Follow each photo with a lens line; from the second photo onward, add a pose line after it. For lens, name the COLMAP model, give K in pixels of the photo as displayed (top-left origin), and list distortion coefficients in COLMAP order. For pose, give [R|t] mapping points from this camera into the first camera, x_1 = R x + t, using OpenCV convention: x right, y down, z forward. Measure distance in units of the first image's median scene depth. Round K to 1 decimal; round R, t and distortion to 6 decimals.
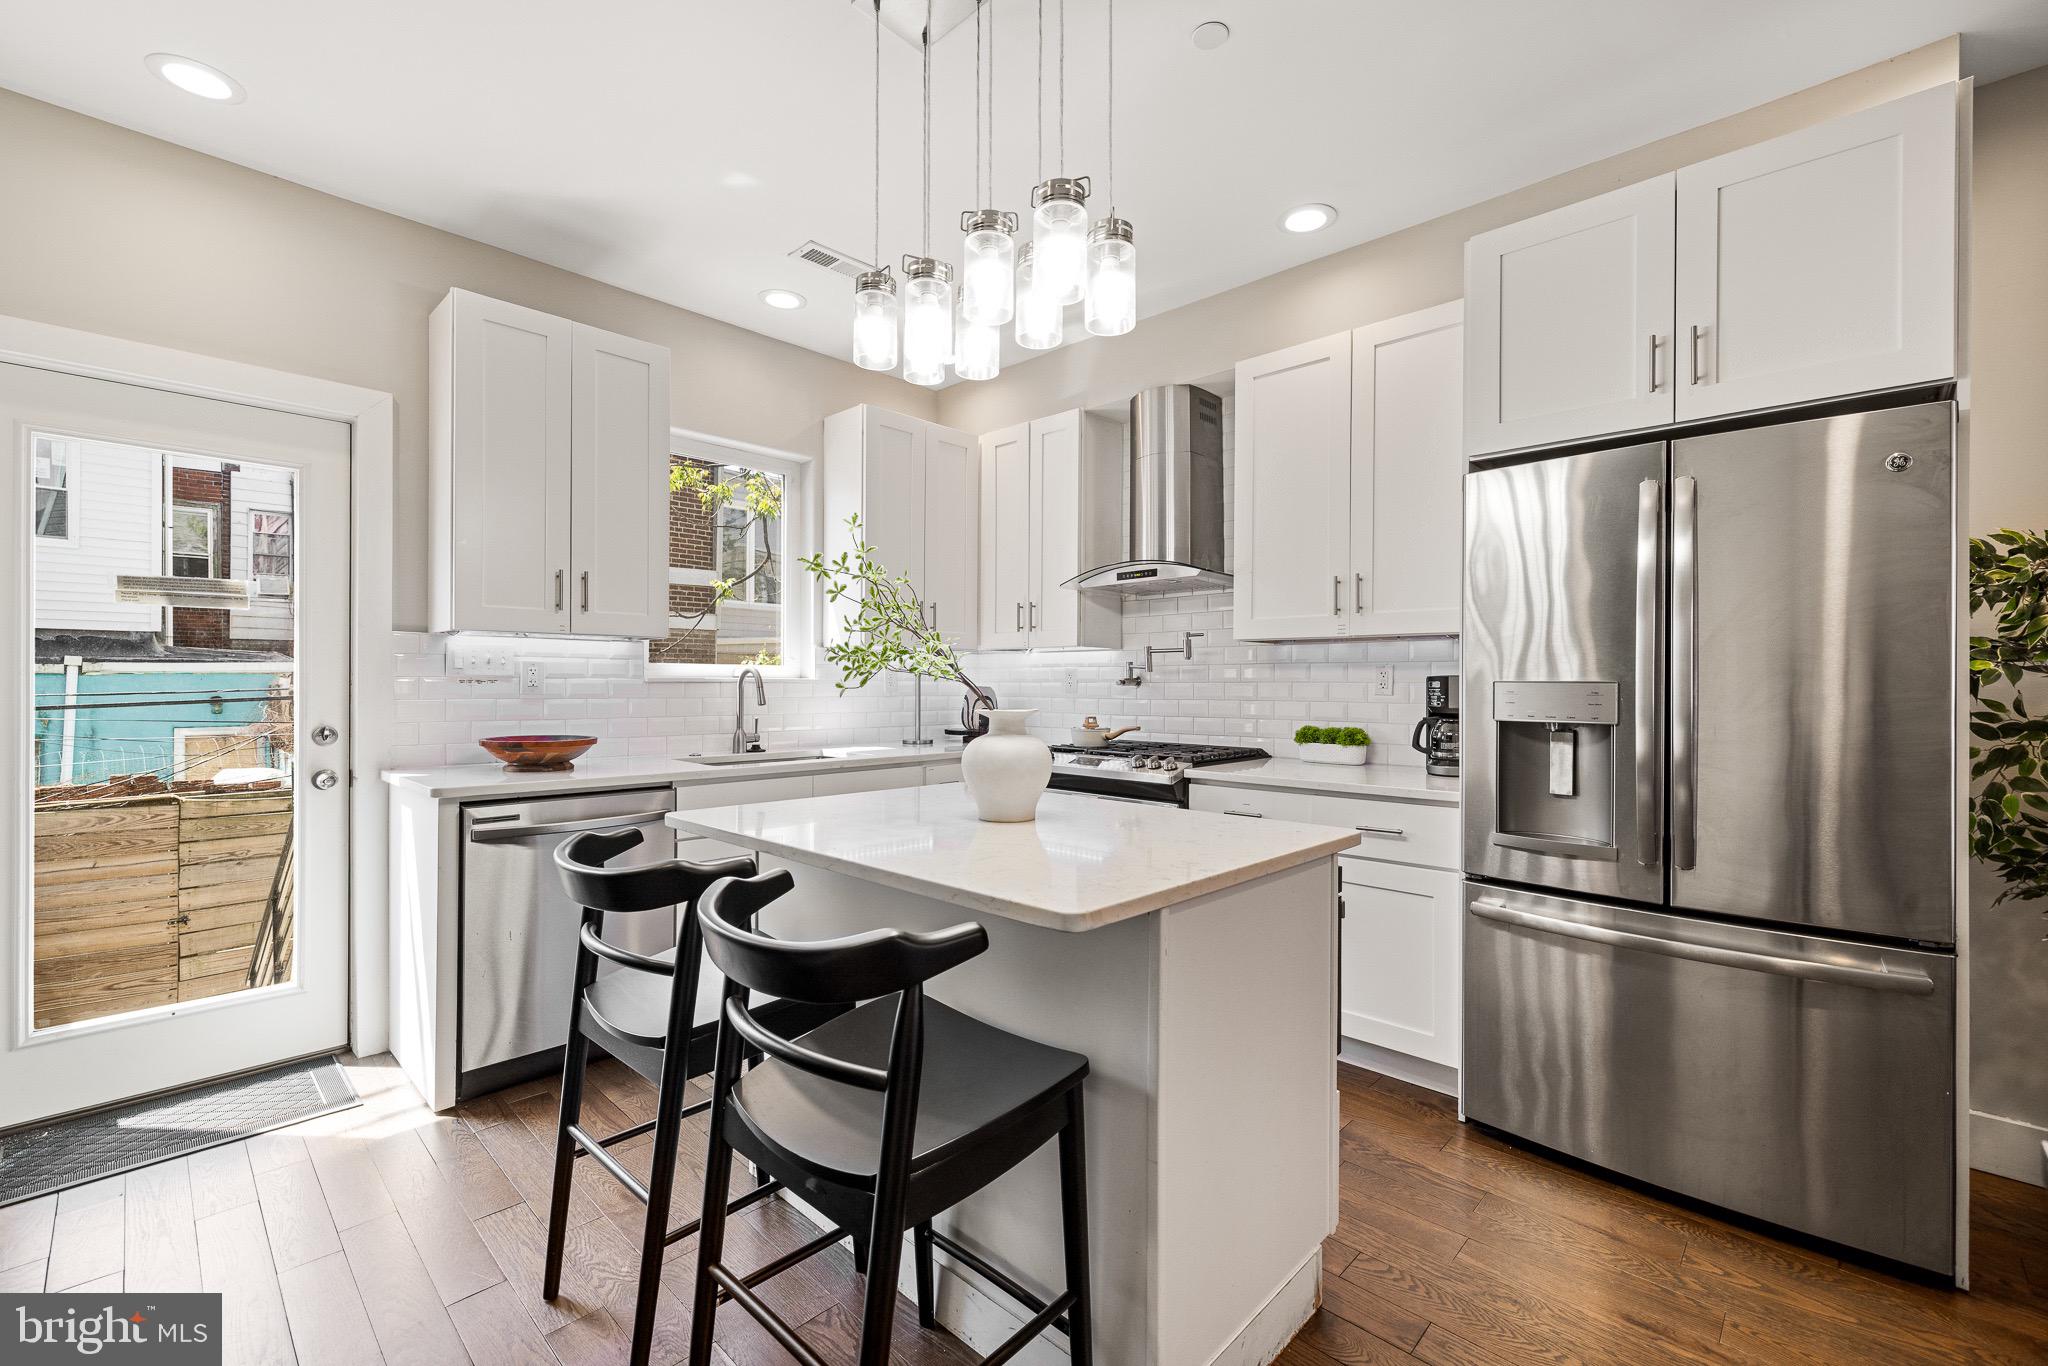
lens RADIAL K [[902.9, 0, 1024.3], [0, 902.9, 684.9], [0, 0, 1]] dist [-0.003956, -0.000044]
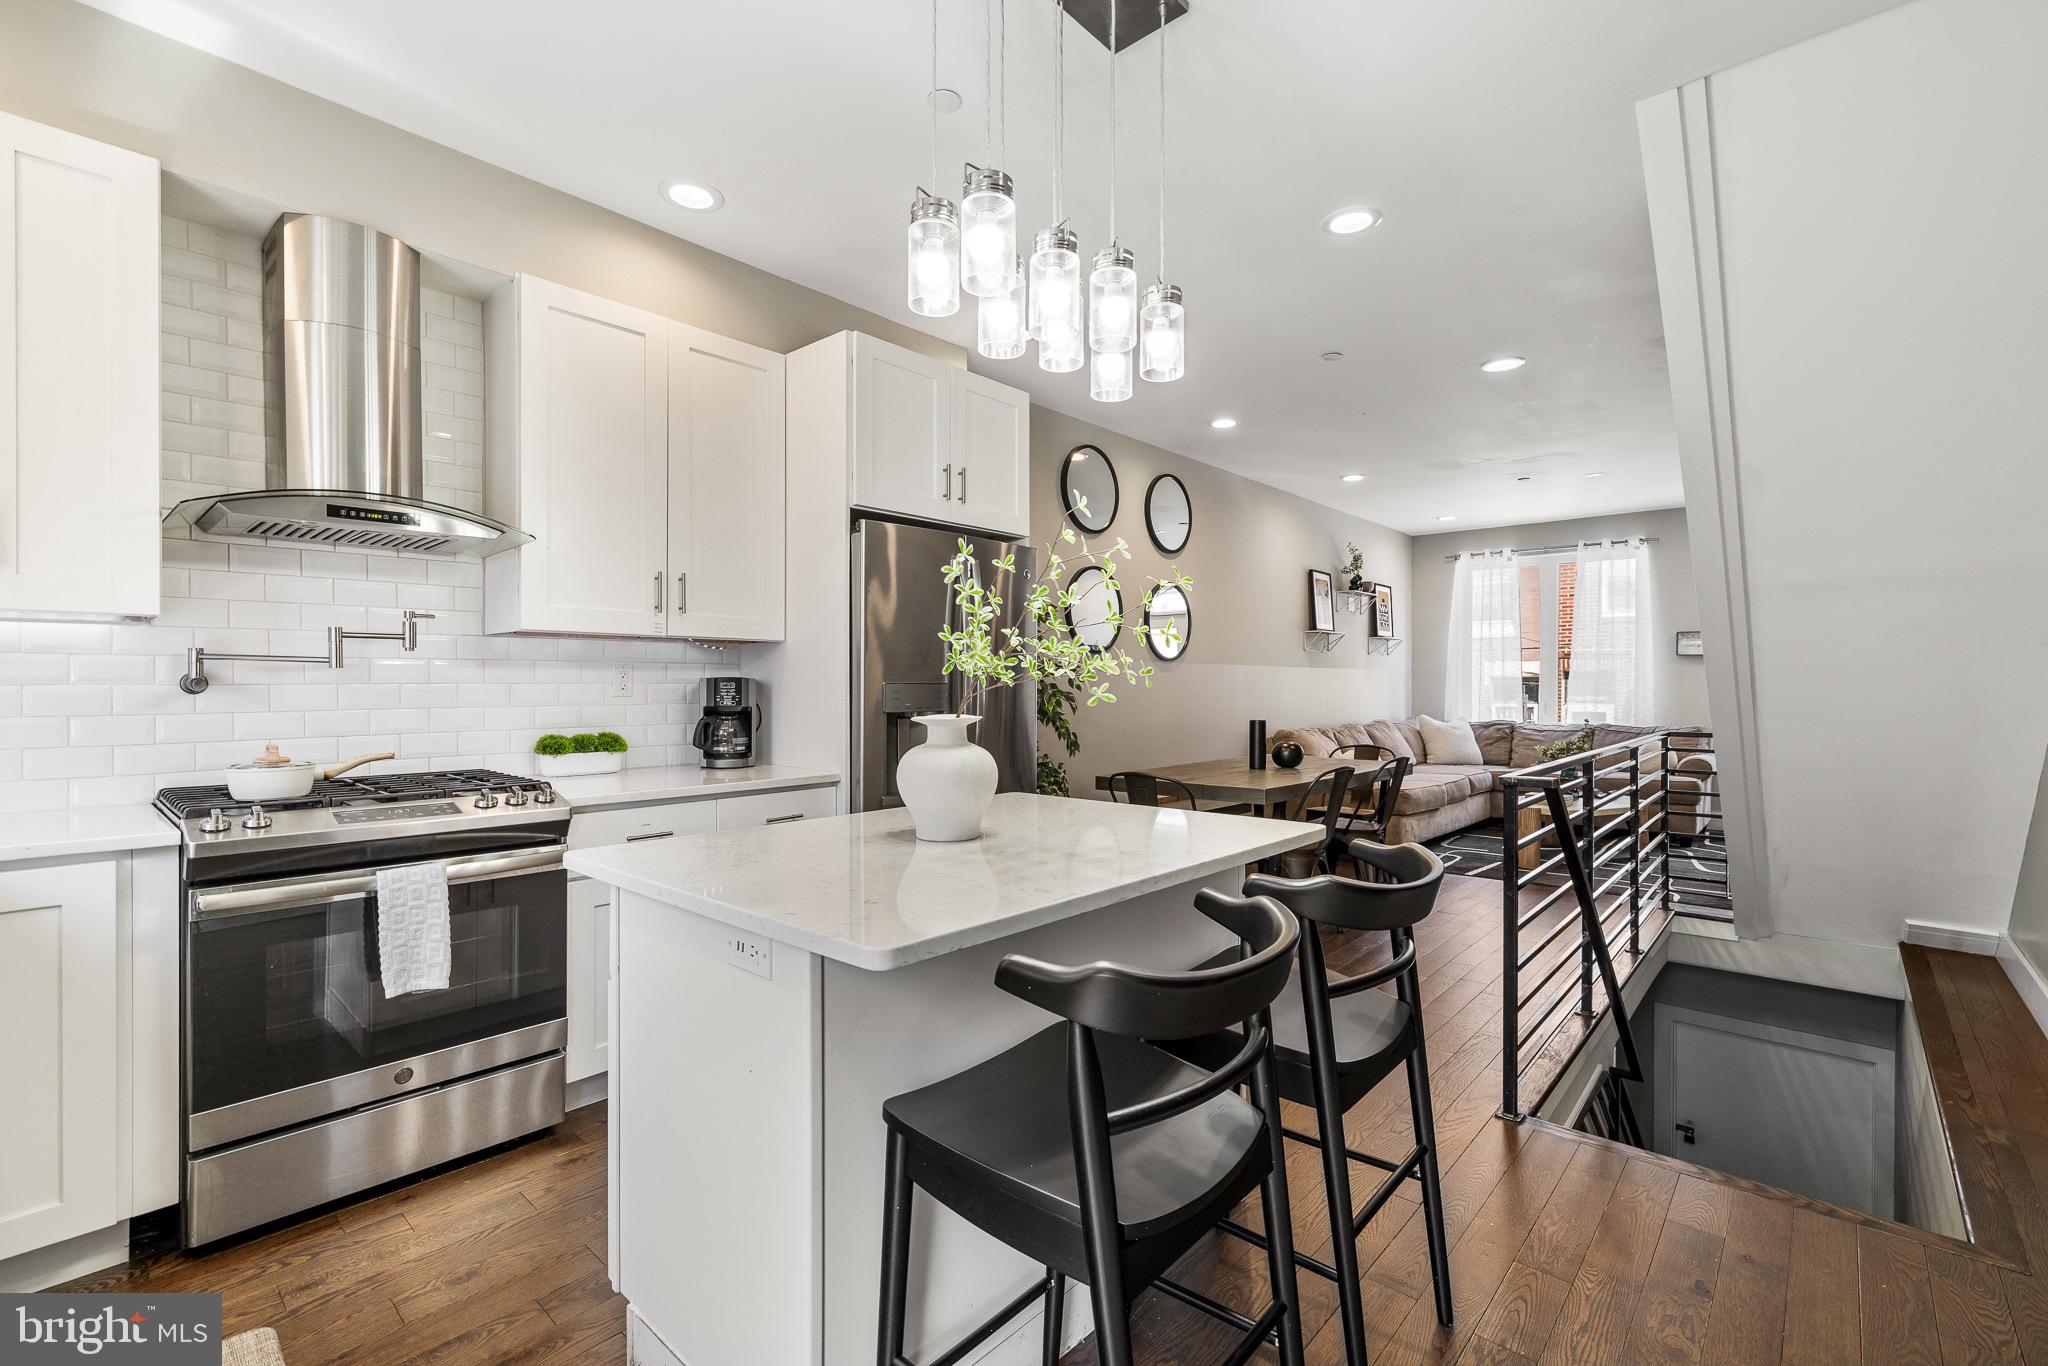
lens RADIAL K [[902.9, 0, 1025.0], [0, 902.9, 691.3], [0, 0, 1]] dist [-0.003956, -0.000044]
pose [[-0.048660, -0.010996, 0.998755, -0.579369], [0.003061, 0.999933, 0.011158, -0.003734], [-0.998811, 0.003600, -0.048623, 0.619001]]
